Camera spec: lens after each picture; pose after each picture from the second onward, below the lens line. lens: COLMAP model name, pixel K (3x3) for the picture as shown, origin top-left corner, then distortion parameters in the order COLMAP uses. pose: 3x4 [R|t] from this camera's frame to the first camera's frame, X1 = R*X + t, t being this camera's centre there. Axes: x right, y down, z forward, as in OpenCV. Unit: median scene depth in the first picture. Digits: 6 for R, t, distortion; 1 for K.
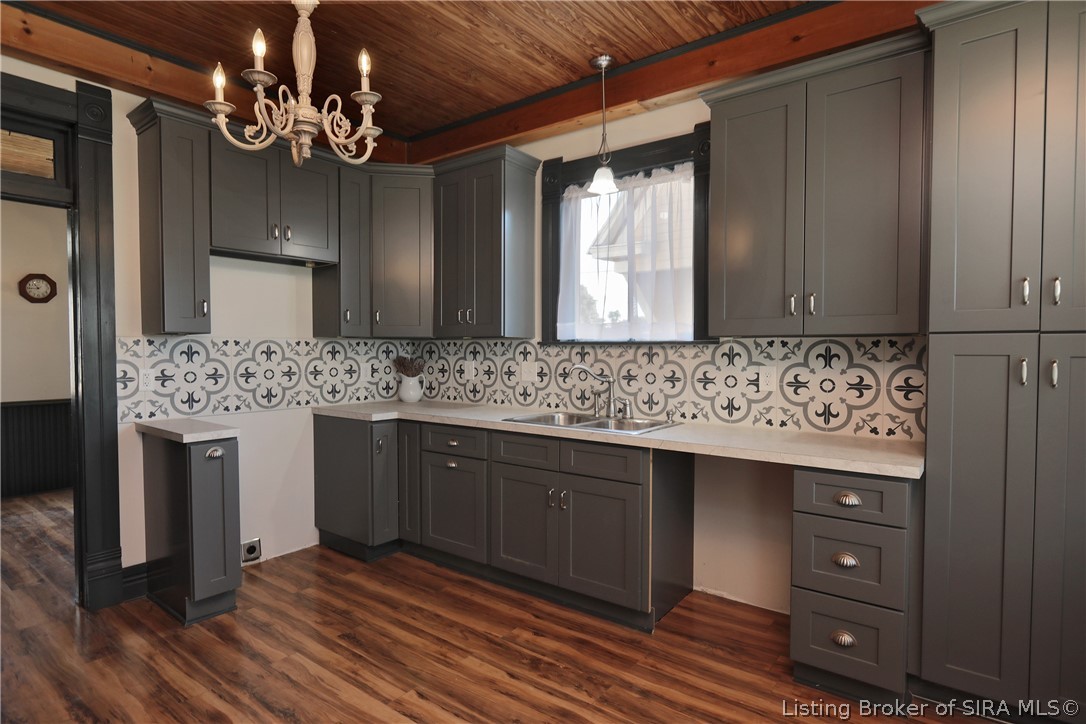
lens RADIAL K [[569.6, 0, 539.9], [0, 569.6, 365.1], [0, 0, 1]] dist [-0.001755, 0.000124]
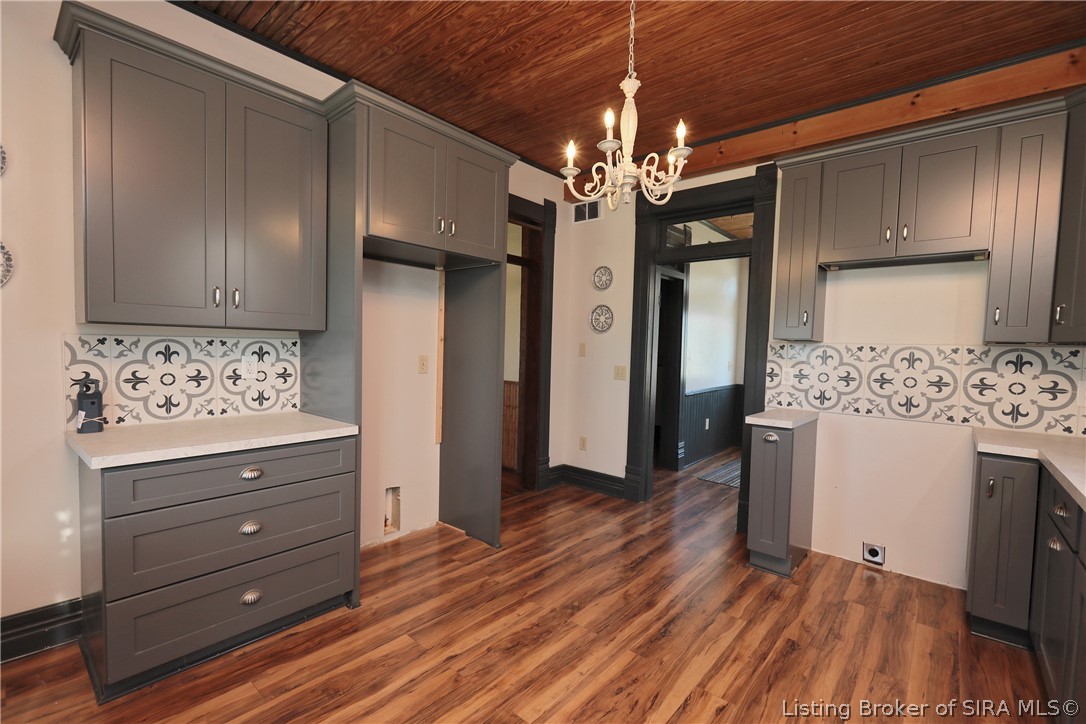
lens RADIAL K [[486.2, 0, 547.3], [0, 486.2, 367.4], [0, 0, 1]] dist [-0.006161, 0.001283]
pose [[-0.044976, 0.042348, -0.998090, 0.419302], [-0.055998, 0.997423, 0.044844, -0.013192], [0.997417, 0.057908, -0.042489, 0.493610]]
